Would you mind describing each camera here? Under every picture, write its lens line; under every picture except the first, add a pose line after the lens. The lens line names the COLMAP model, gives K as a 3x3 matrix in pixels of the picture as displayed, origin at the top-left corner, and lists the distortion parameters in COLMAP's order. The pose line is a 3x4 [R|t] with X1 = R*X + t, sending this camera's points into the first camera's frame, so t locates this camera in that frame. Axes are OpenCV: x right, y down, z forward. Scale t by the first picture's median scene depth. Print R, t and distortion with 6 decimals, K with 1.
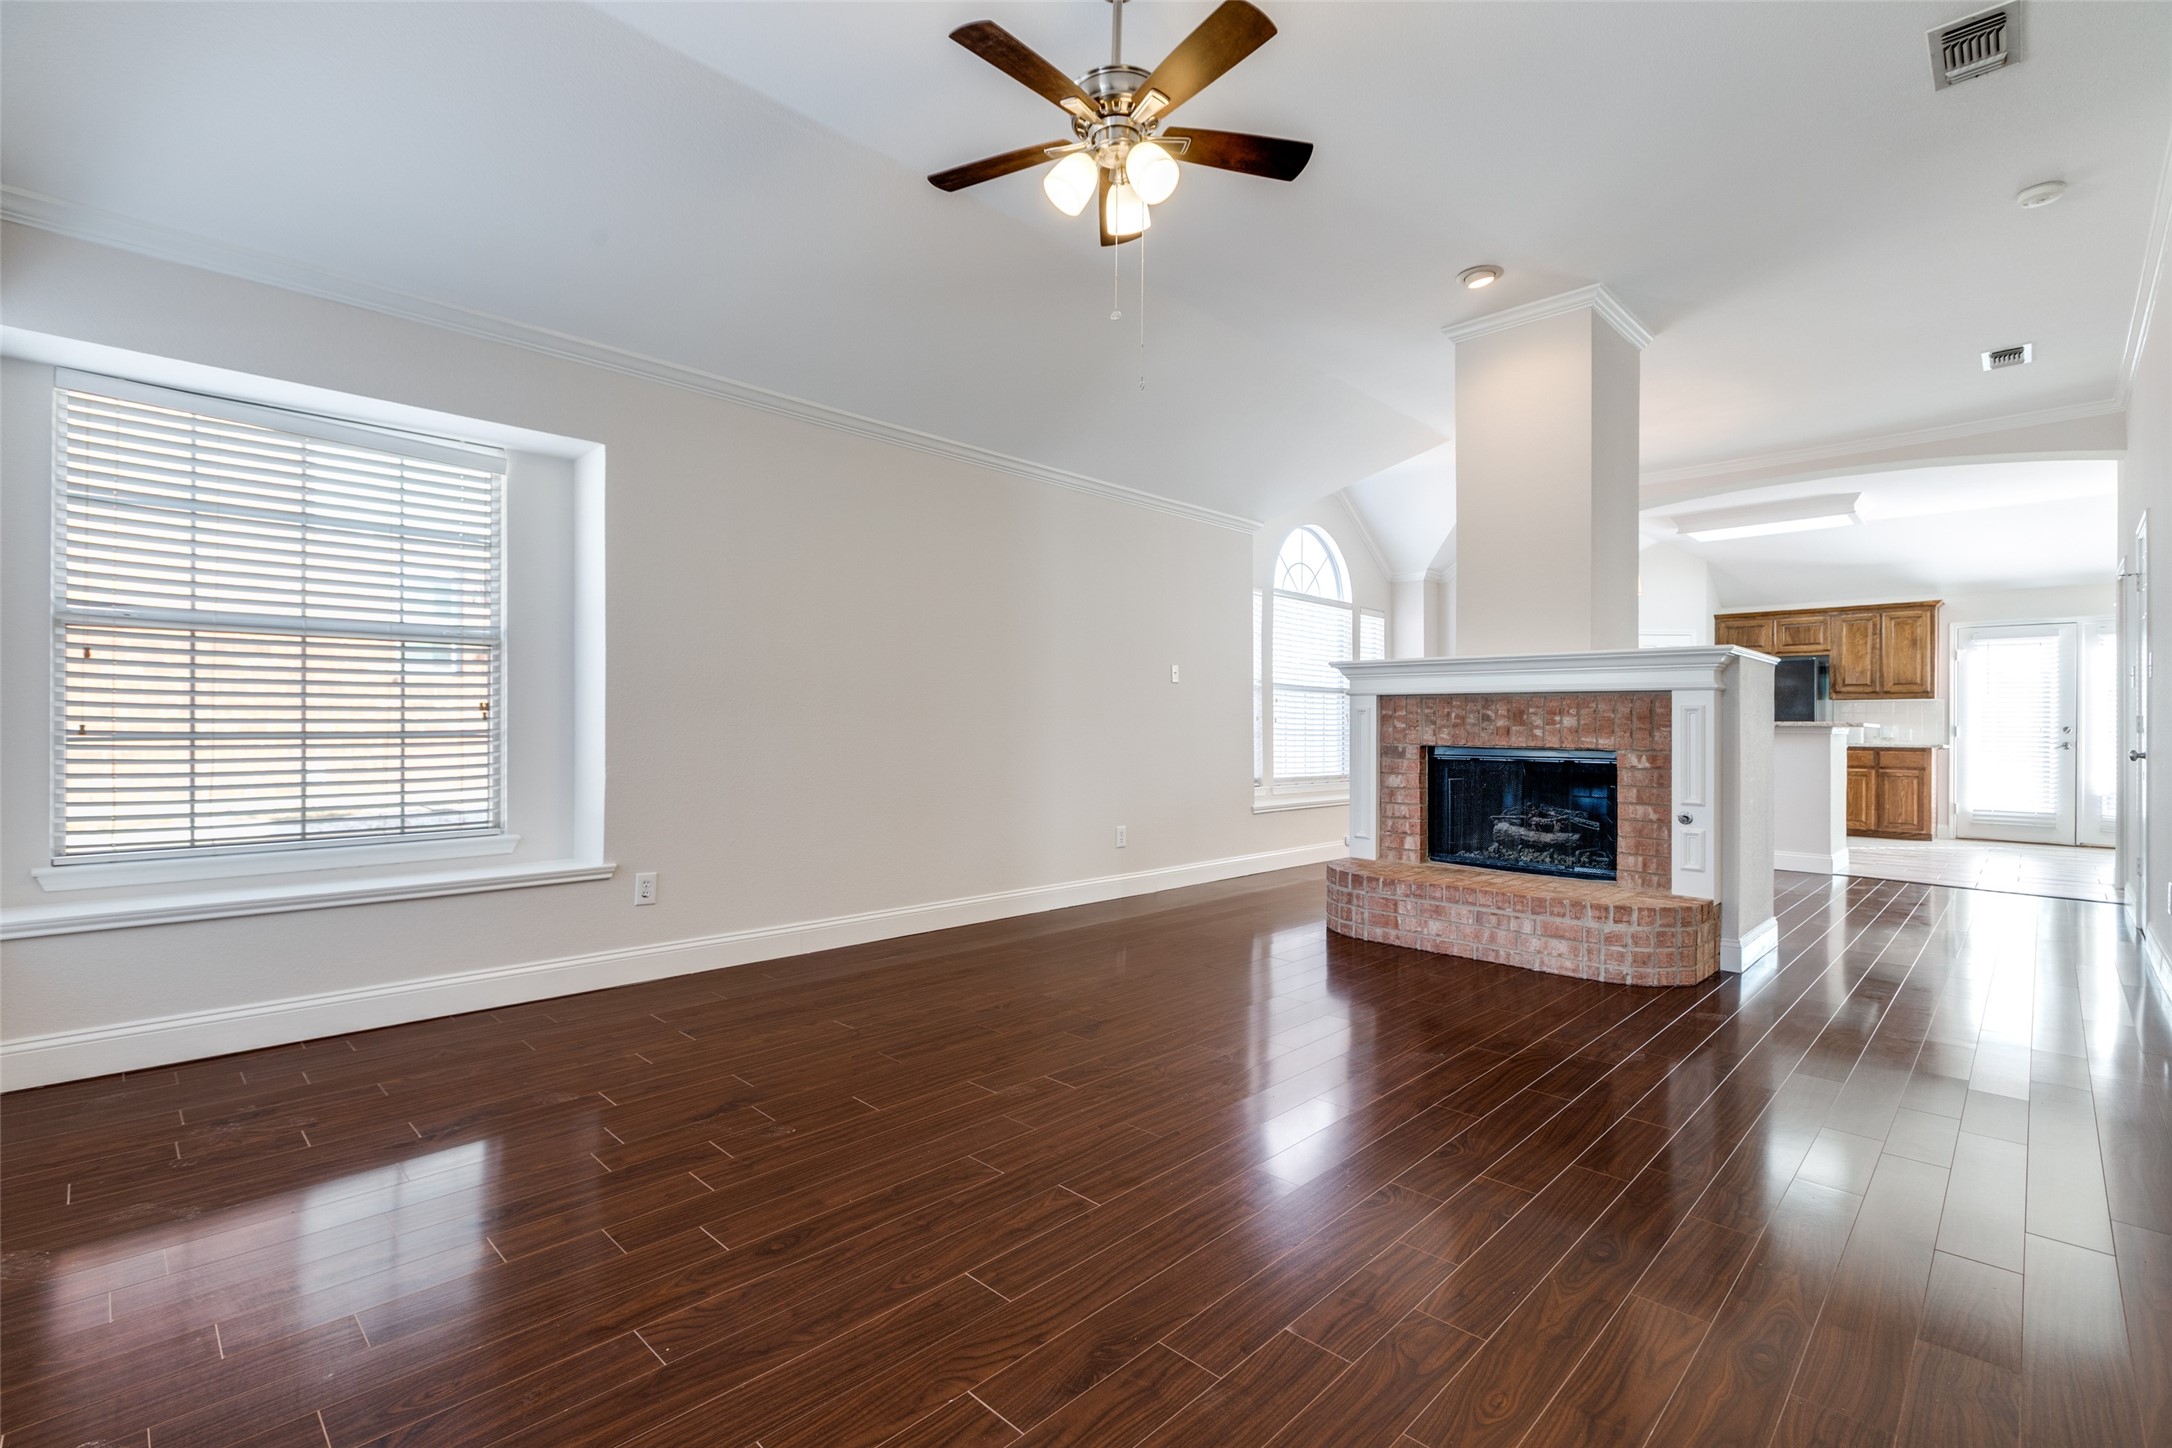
lens RADIAL K [[973.2, 0, 1076.5], [0, 973.2, 724.7], [0, 0, 1]] dist [0.001928, -0.001122]
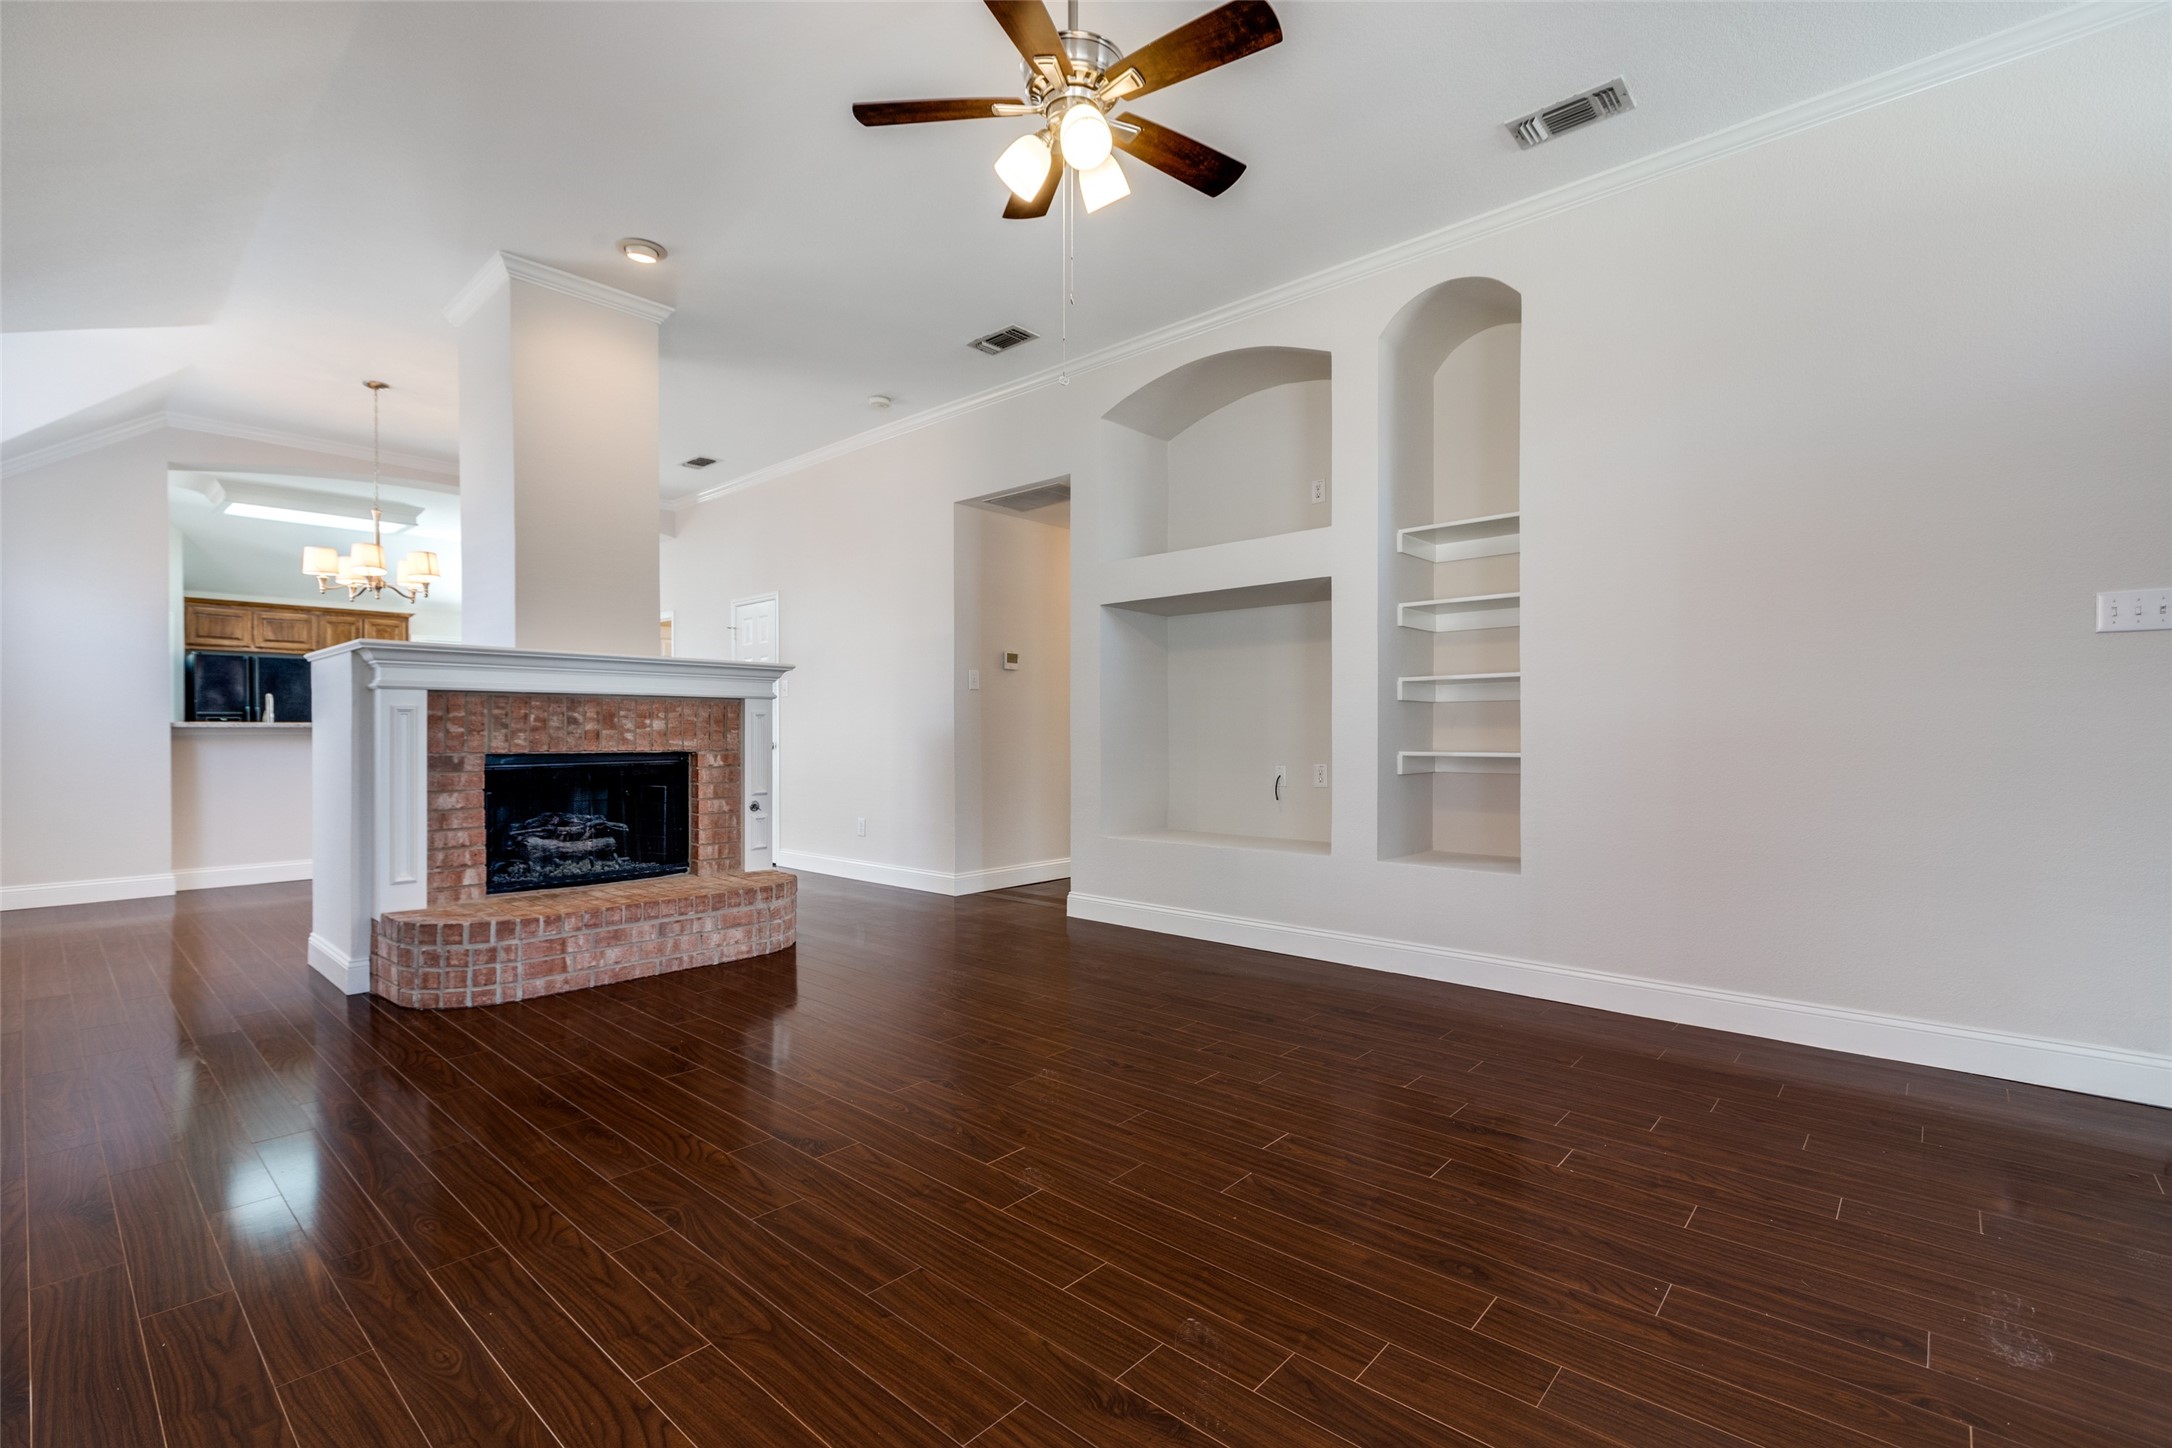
lens RADIAL K [[973.2, 0, 1070.8], [0, 973.2, 736.8], [0, 0, 1]] dist [0.001928, -0.001122]
pose [[-0.042152, -0.013912, 0.999014, -0.498278], [0.000269, 0.999903, 0.013936, -0.004497], [-0.999111, 0.000856, -0.042144, 0.569126]]
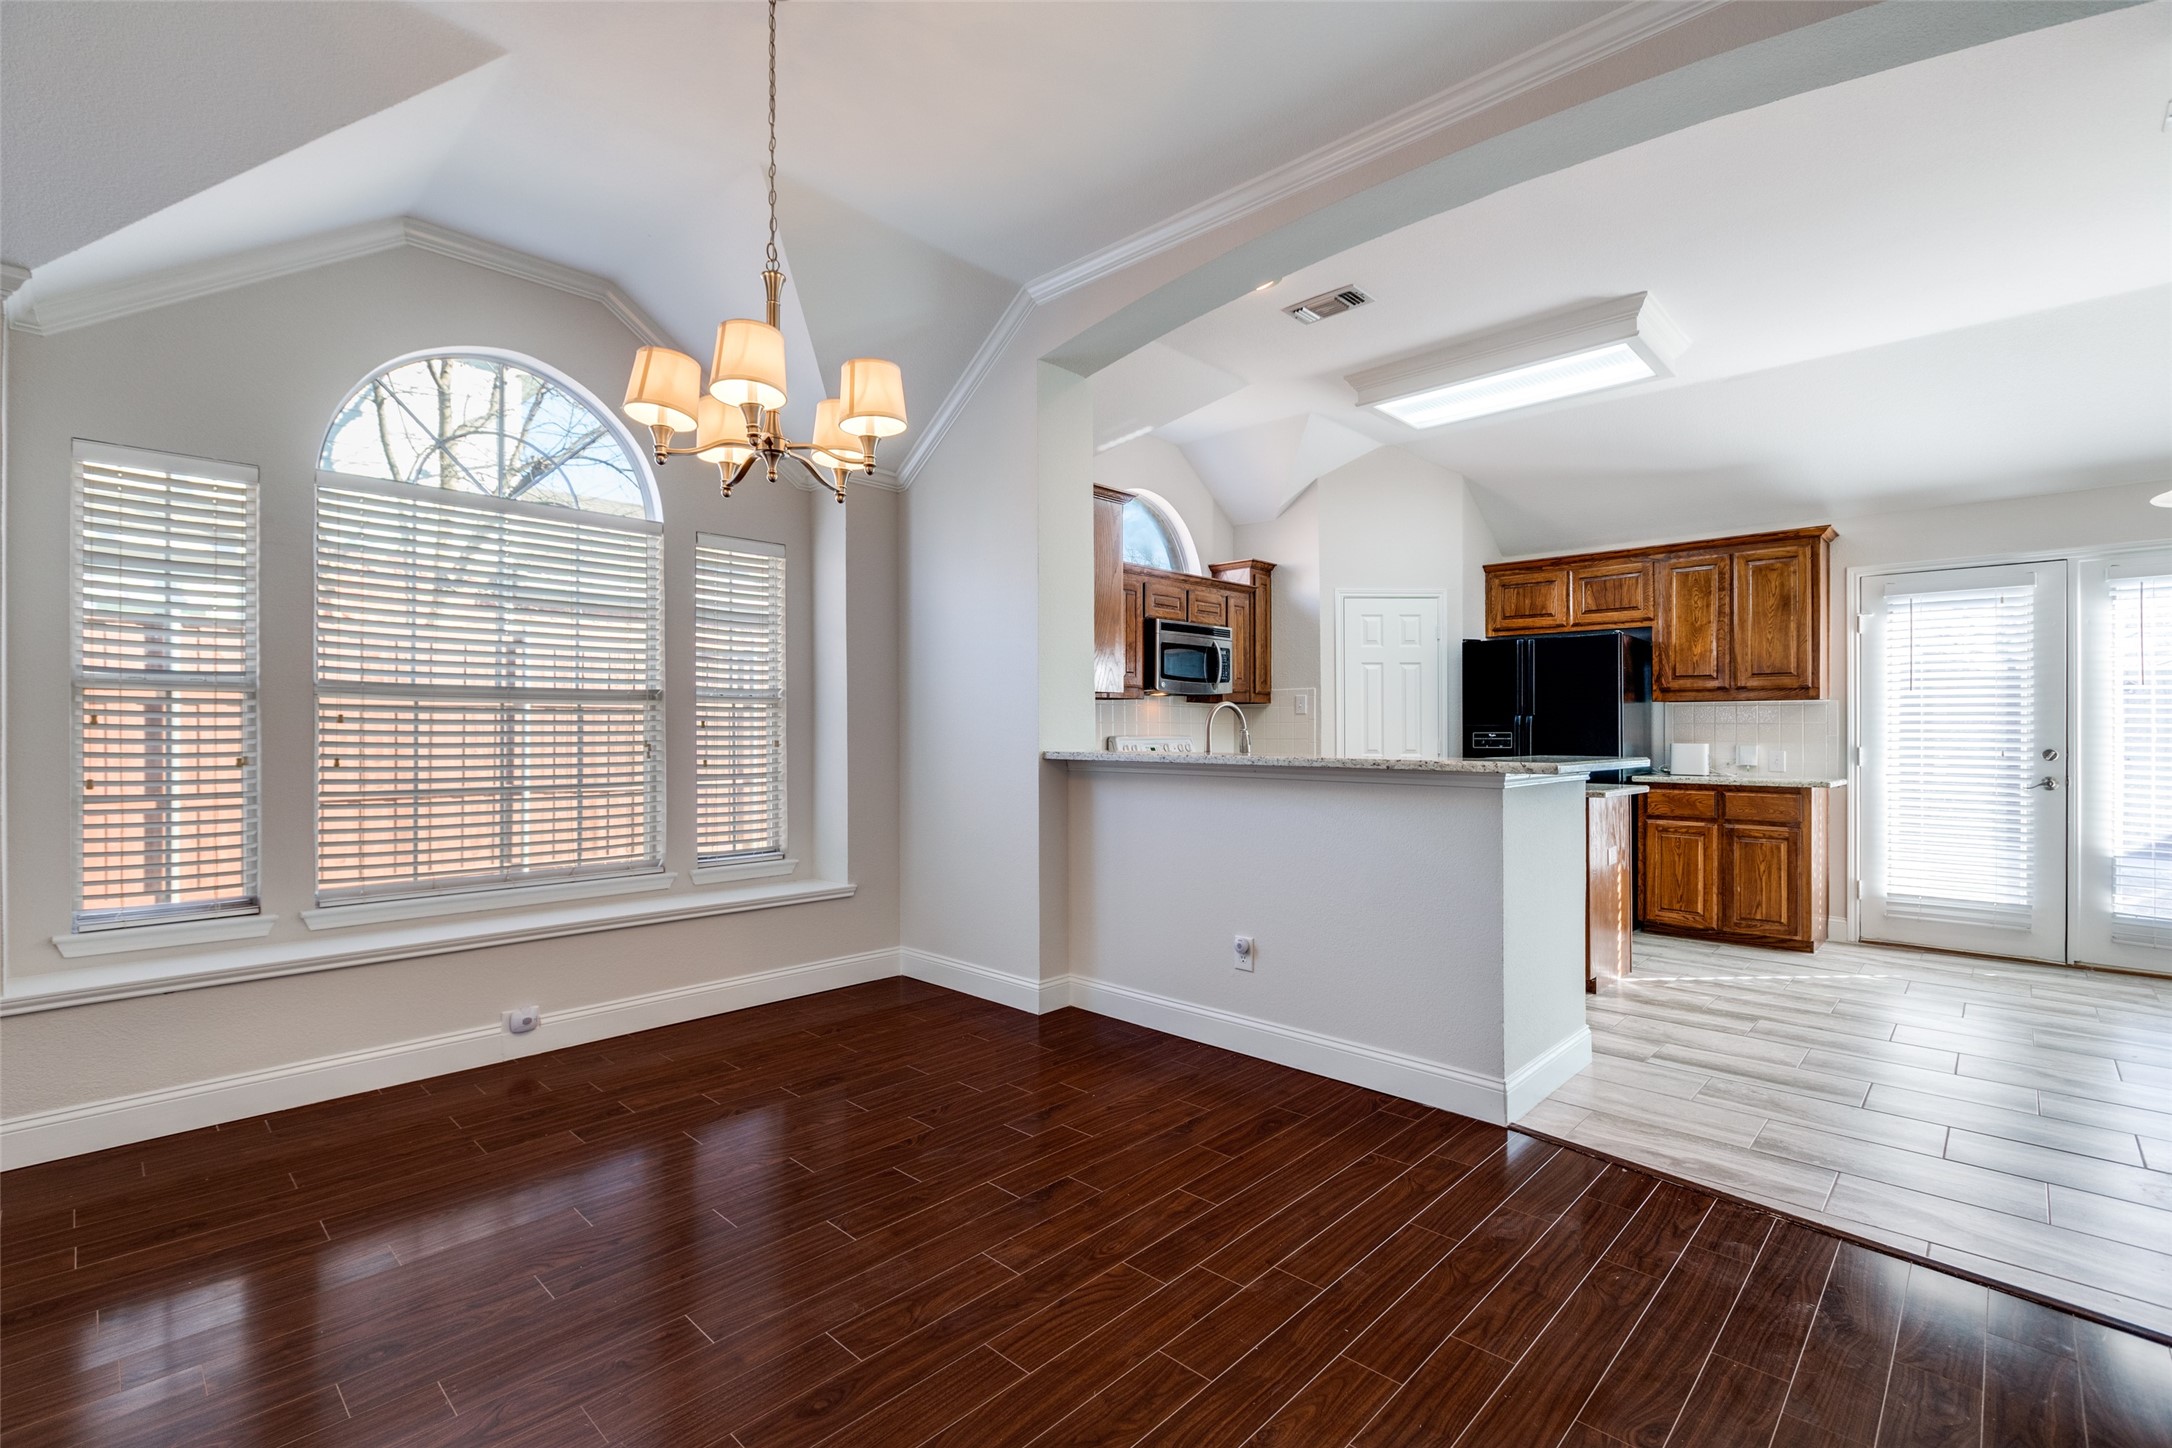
lens RADIAL K [[973.2, 0, 1070.9], [0, 973.2, 727.9], [0, 0, 1]] dist [0.001928, -0.001122]
pose [[0.999908, -0.007682, 0.011180, 0.844419], [0.007632, 0.999961, 0.004481, -0.030998], [-0.011214, -0.004395, 0.999927, 0.841469]]
